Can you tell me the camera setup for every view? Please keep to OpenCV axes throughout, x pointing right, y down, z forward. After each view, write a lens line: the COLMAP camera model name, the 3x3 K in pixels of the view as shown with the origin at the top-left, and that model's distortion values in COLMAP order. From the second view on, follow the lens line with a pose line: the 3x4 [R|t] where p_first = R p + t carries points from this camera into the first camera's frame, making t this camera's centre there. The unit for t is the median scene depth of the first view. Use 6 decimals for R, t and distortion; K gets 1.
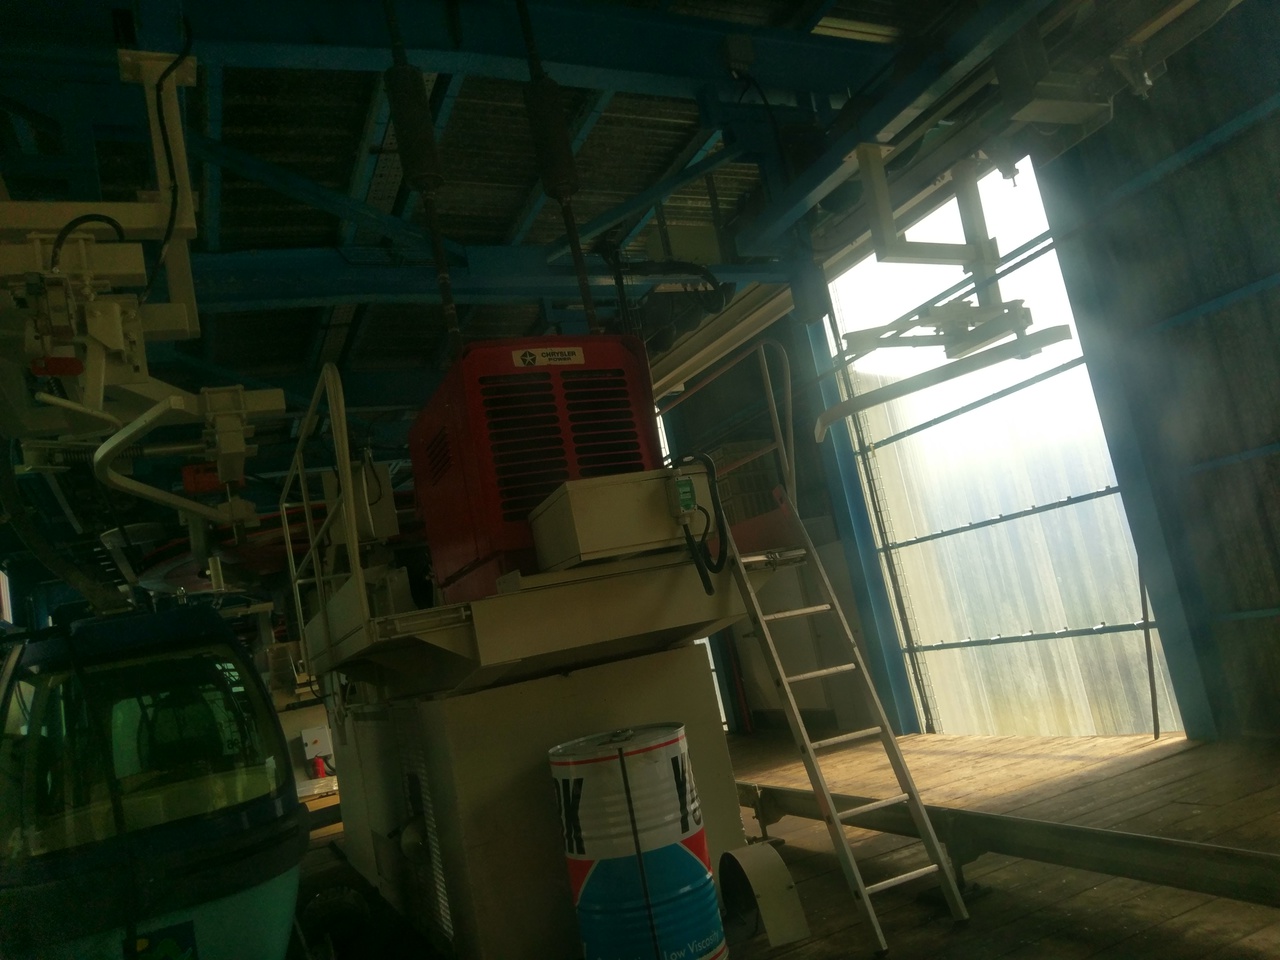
lens RADIAL K [[1014.0, 0, 640.0], [0, 1014.0, 480.0], [0, 0, 1]] dist [0.034659, -0.011019]
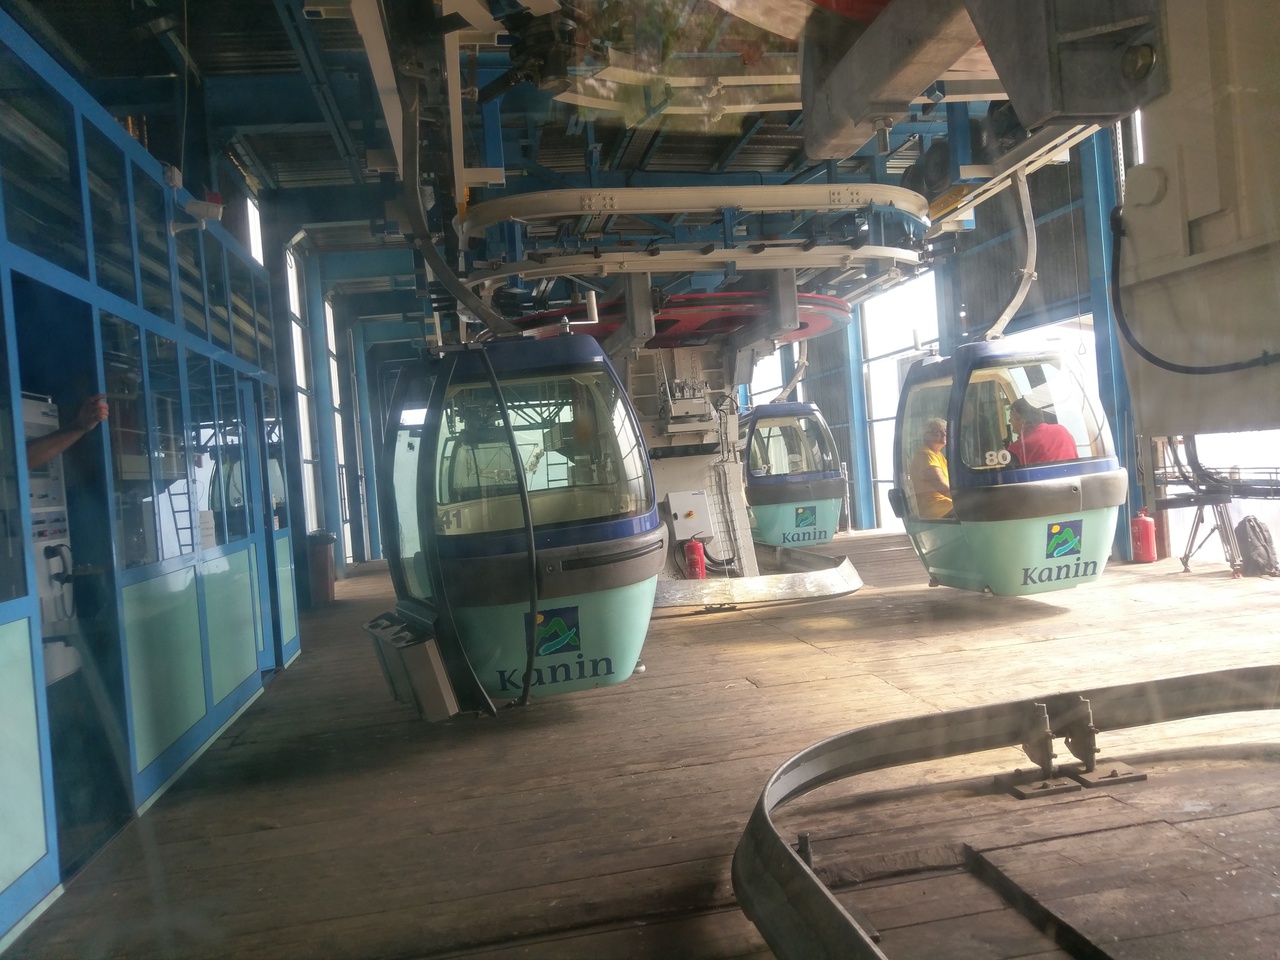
lens RADIAL K [[1014.0, 0, 640.0], [0, 1014.0, 480.0], [0, 0, 1]] dist [0.034659, -0.011019]
pose [[0.961210, 0.135402, -0.240296, -0.206036], [-0.083468, 0.973157, 0.214475, 0.110000], [0.262886, -0.186098, 0.946709, 0.423775]]
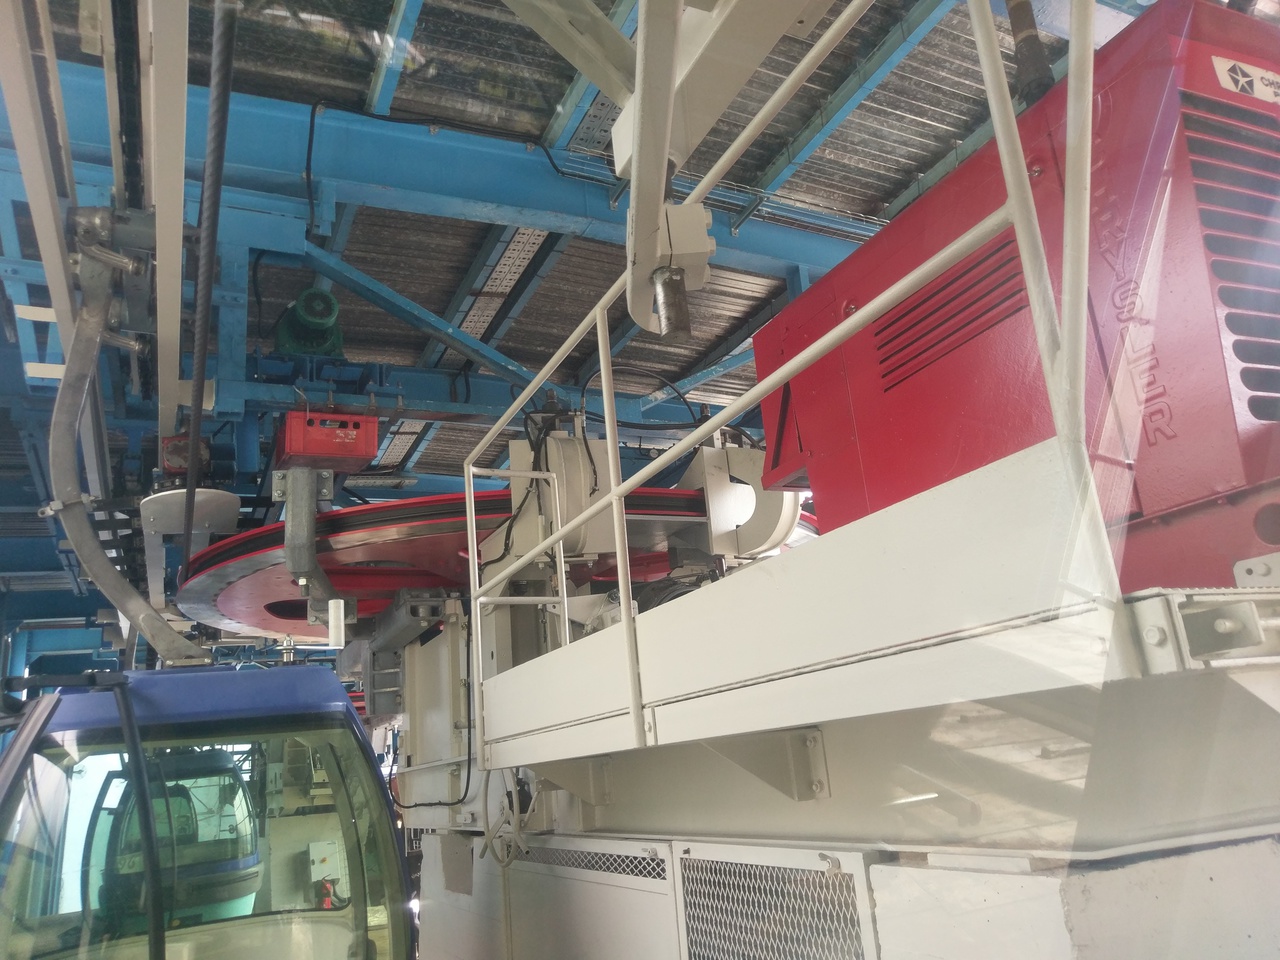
lens RADIAL K [[1014.0, 0, 640.0], [0, 1014.0, 480.0], [0, 0, 1]] dist [0.034659, -0.011019]
pose [[0.993263, 0.115355, -0.011024, -0.098629], [-0.115803, 0.984611, -0.130886, 0.040085], [-0.004244, 0.131280, 0.991336, 0.166990]]
